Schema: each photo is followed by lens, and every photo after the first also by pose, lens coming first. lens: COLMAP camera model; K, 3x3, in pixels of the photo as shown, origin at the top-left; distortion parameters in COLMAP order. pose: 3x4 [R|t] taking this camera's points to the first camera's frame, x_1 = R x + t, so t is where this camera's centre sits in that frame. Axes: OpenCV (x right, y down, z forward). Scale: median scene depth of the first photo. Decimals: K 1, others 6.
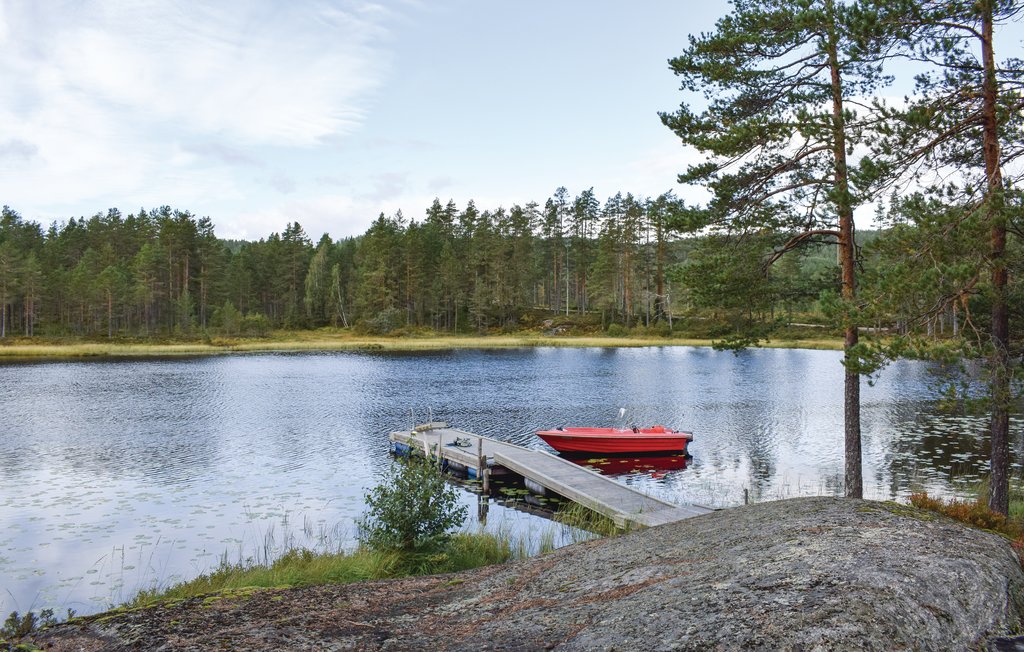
lens RADIAL K [[807.0, 0, 499.0], [0, 807.0, 313.0], [0, 0, 1]] dist [0.004918, -0.045010]
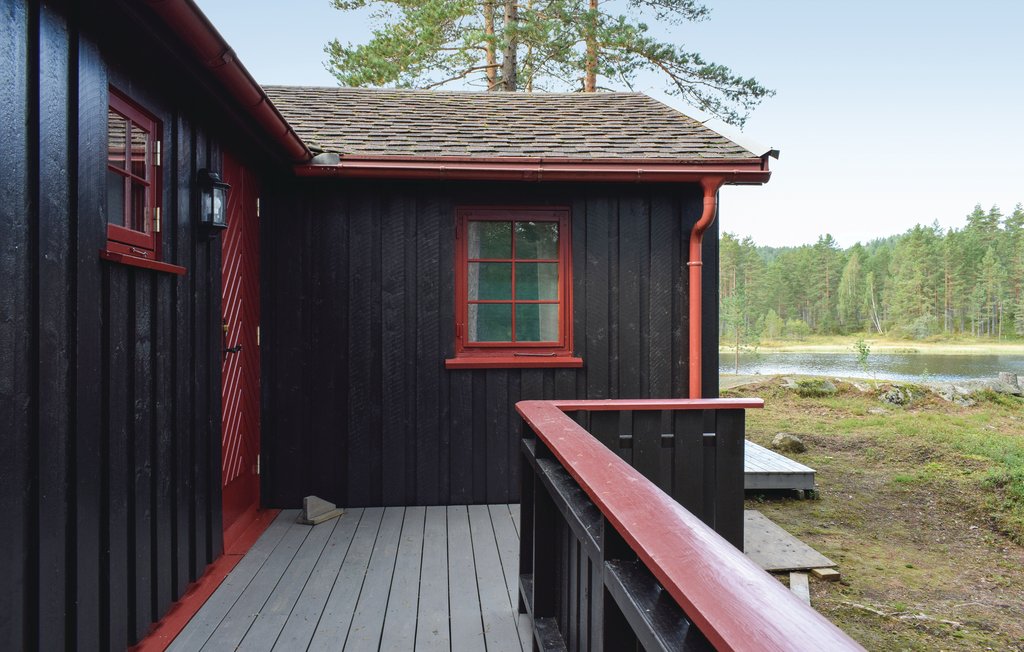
lens RADIAL K [[807.0, 0, 499.0], [0, 807.0, 313.0], [0, 0, 1]] dist [0.004918, -0.045010]
pose [[0.810490, -0.003416, -0.585742, 0.024544], [-0.000535, 0.999978, -0.006573, -0.001368], [0.585752, 0.005641, 0.810471, -0.154049]]
